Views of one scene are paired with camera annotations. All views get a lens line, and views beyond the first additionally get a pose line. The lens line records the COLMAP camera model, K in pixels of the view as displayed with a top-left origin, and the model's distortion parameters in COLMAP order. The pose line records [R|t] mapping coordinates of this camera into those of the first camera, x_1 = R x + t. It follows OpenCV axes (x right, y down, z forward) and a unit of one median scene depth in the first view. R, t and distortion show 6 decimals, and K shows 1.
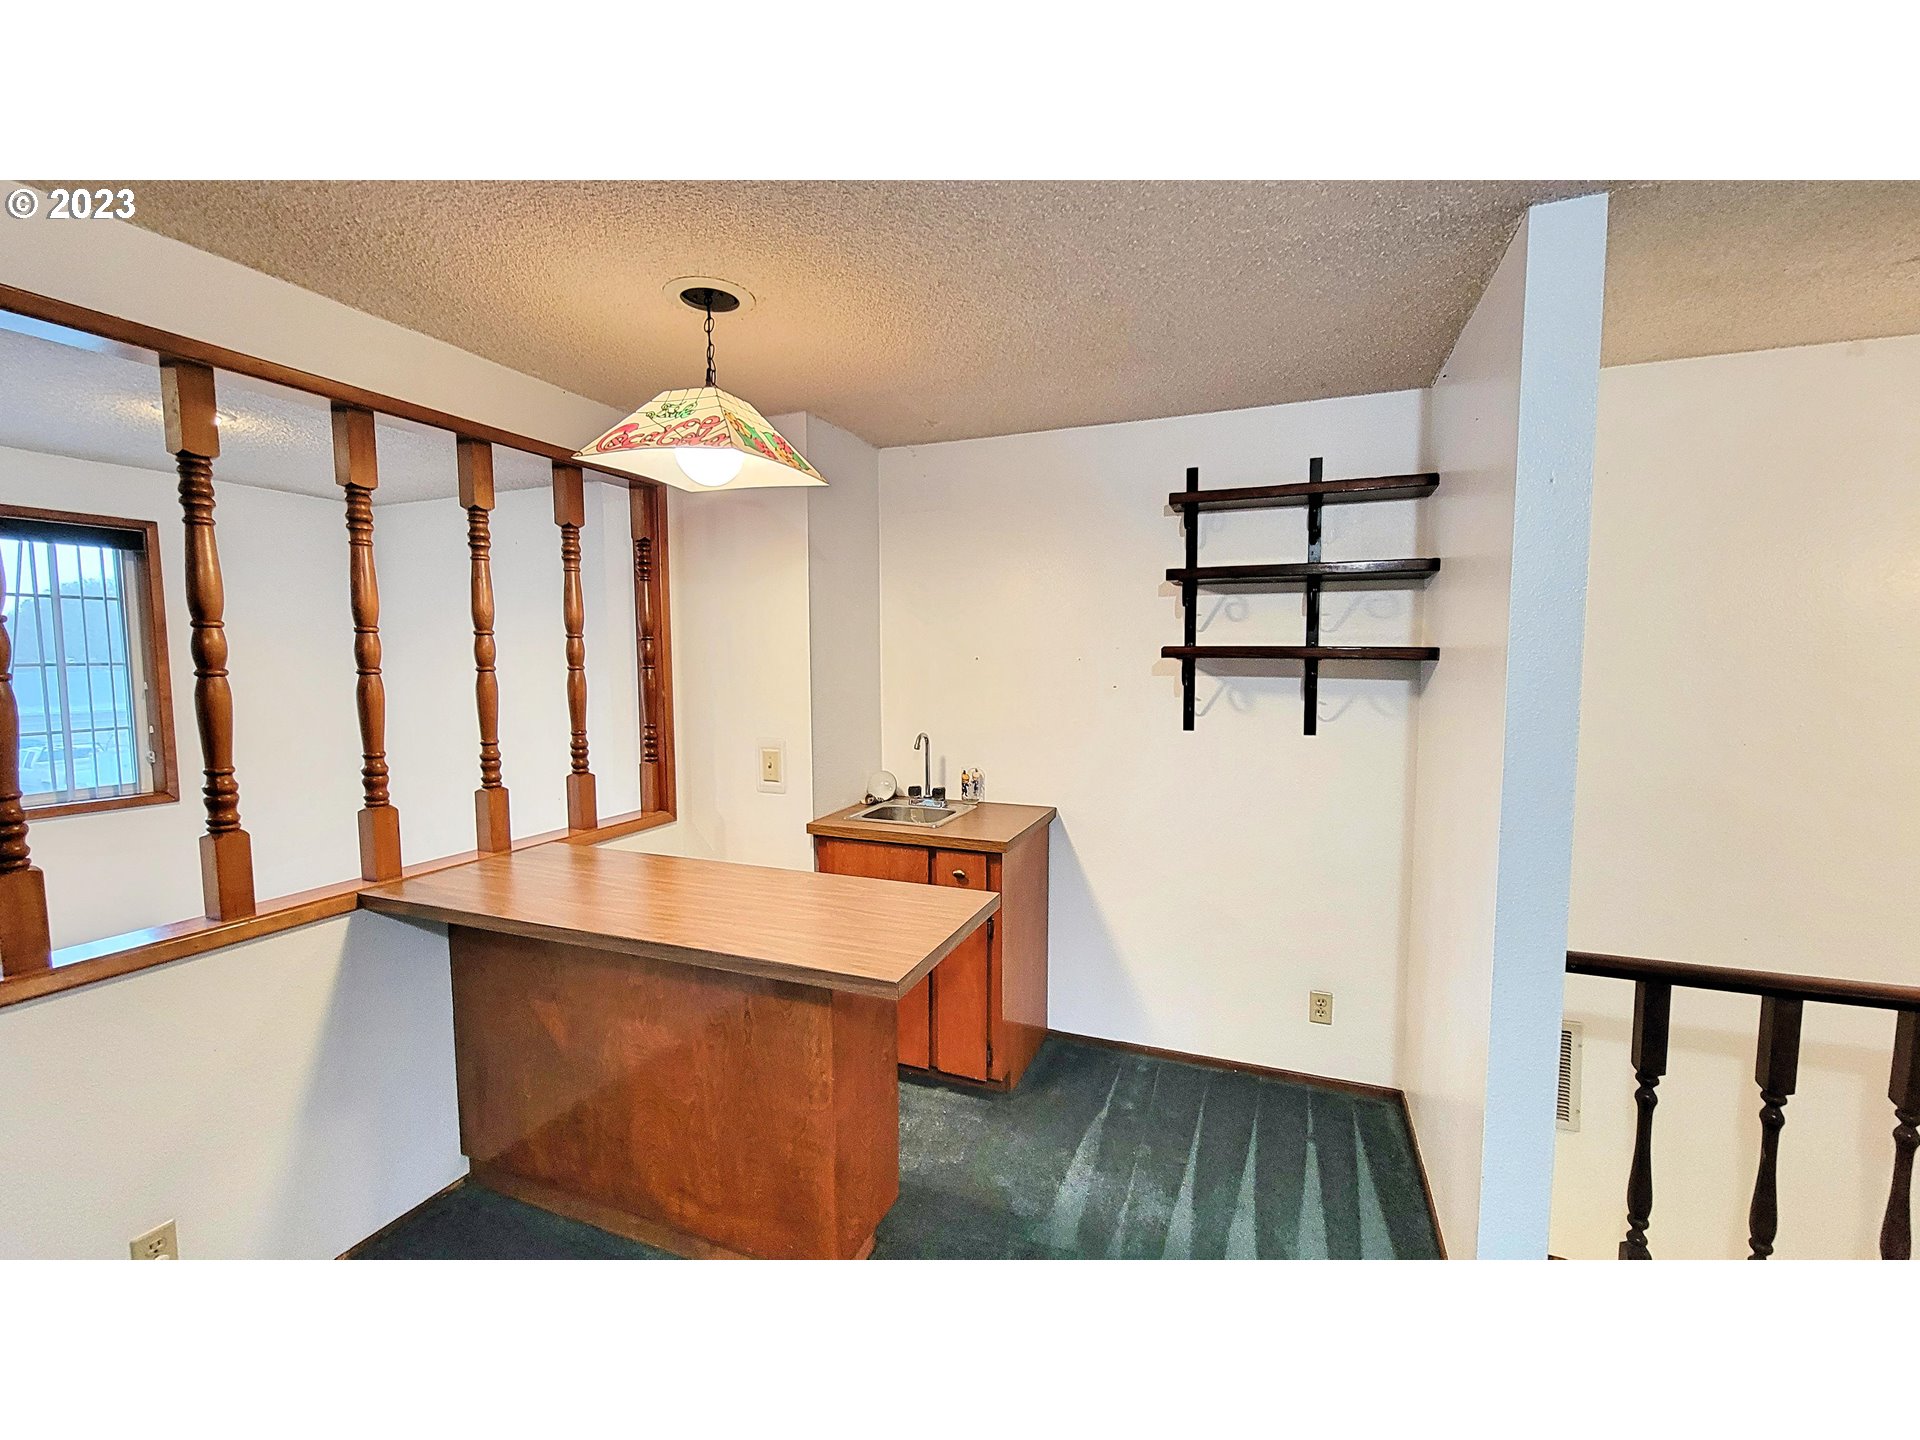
lens RADIAL K [[780.0, 0, 949.9], [0, 780.0, 724.8], [0, 0, 1]] dist [0.001974, -0.001037]
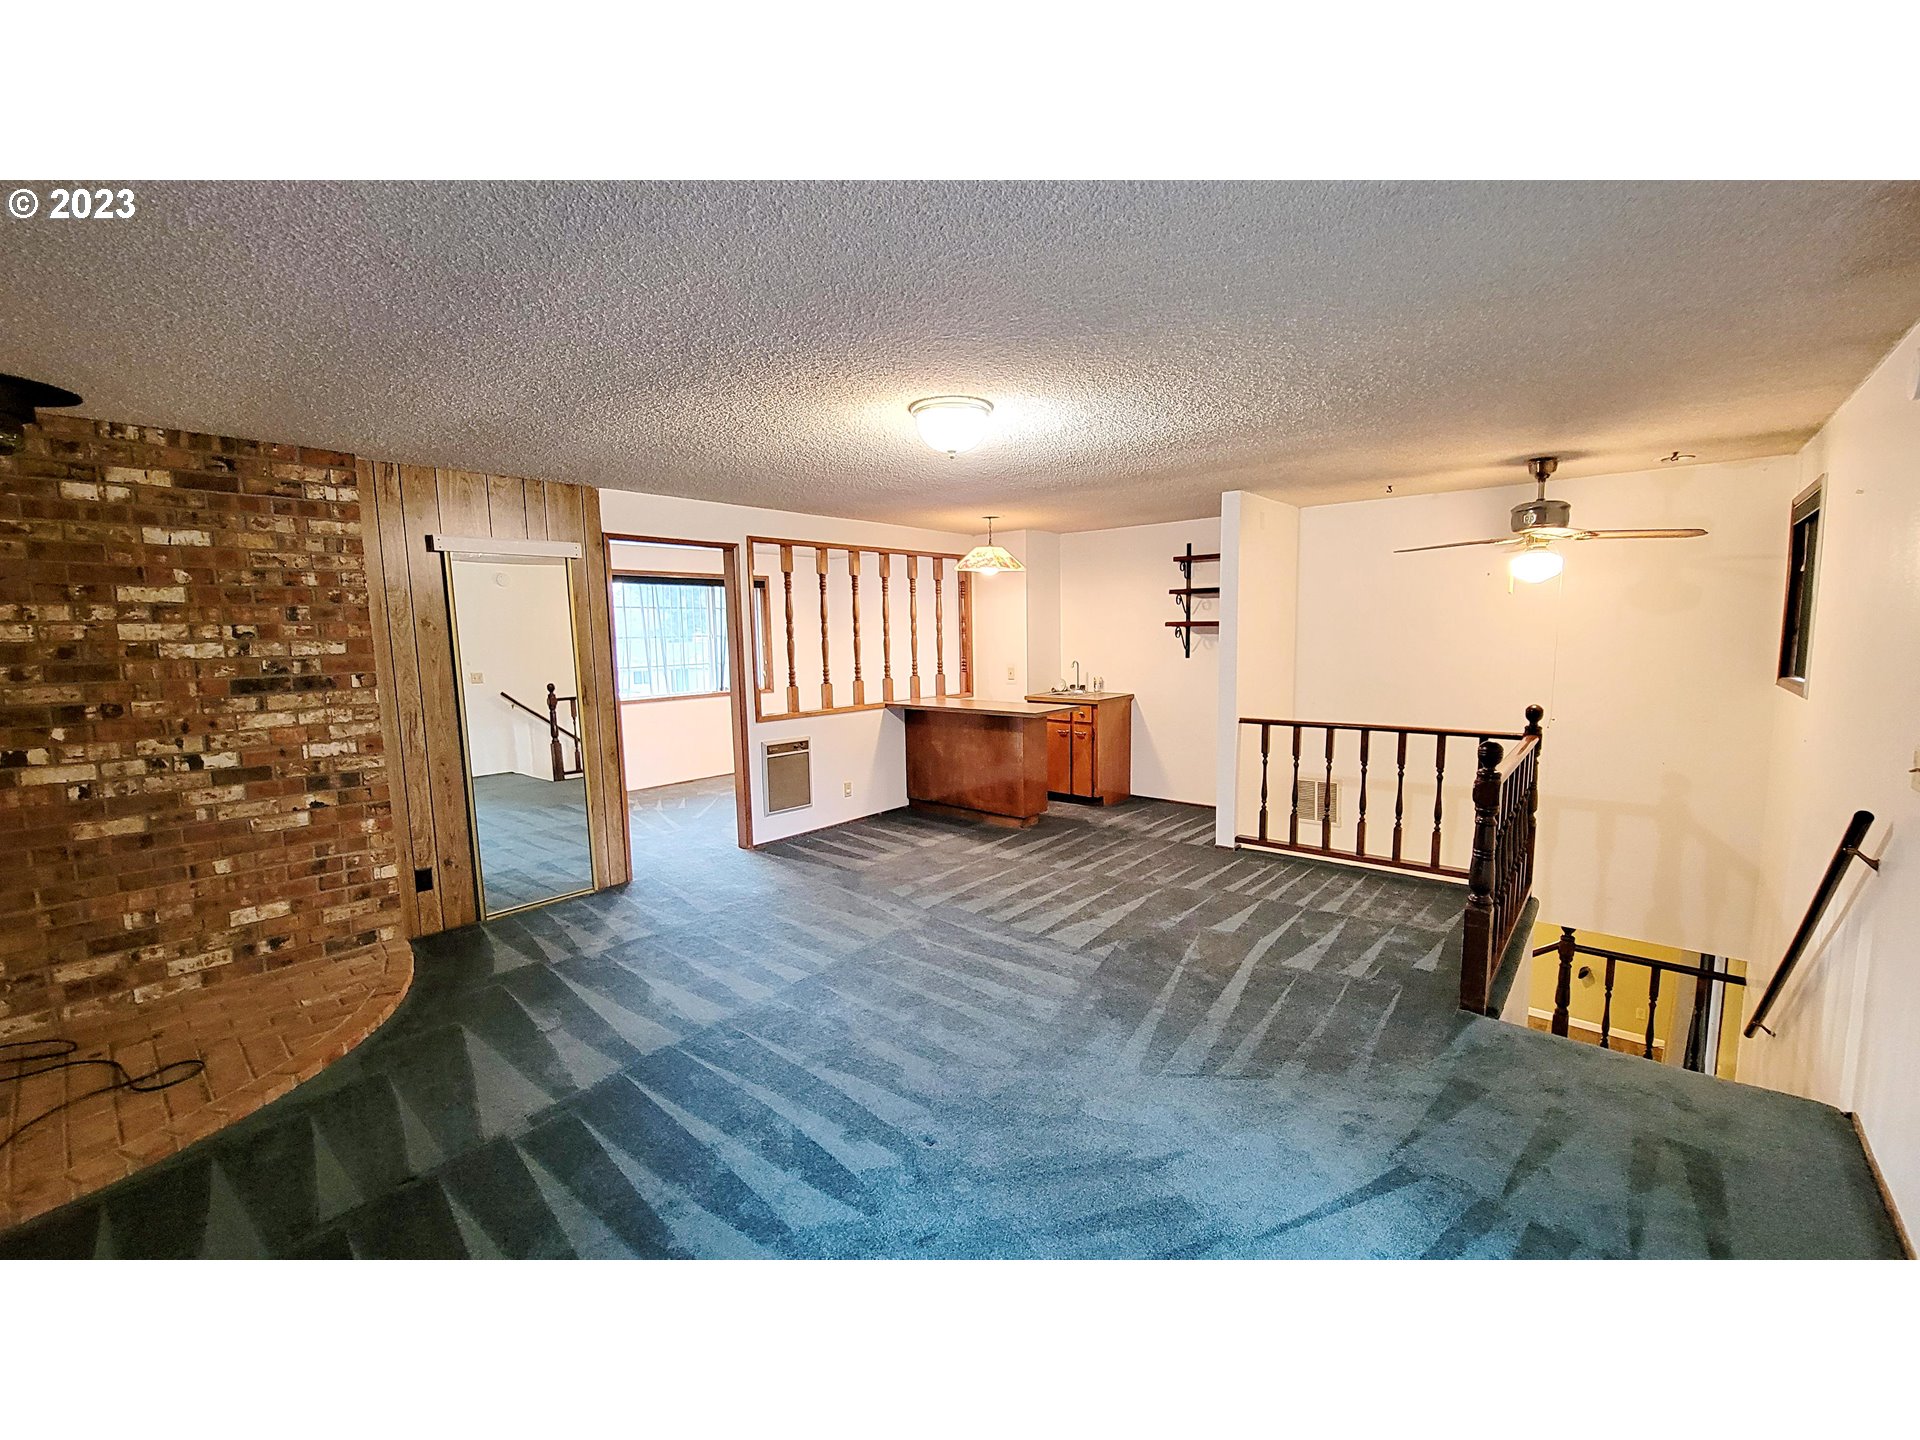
lens RADIAL K [[780.0, 0, 954.1], [0, 780.0, 721.5], [0, 0, 1]] dist [0.001974, -0.001037]
pose [[0.946392, 0.024585, -0.322084, 0.412934], [-0.013727, 0.999260, 0.035939, 0.124945], [0.322729, -0.029592, 0.946029, -1.446536]]
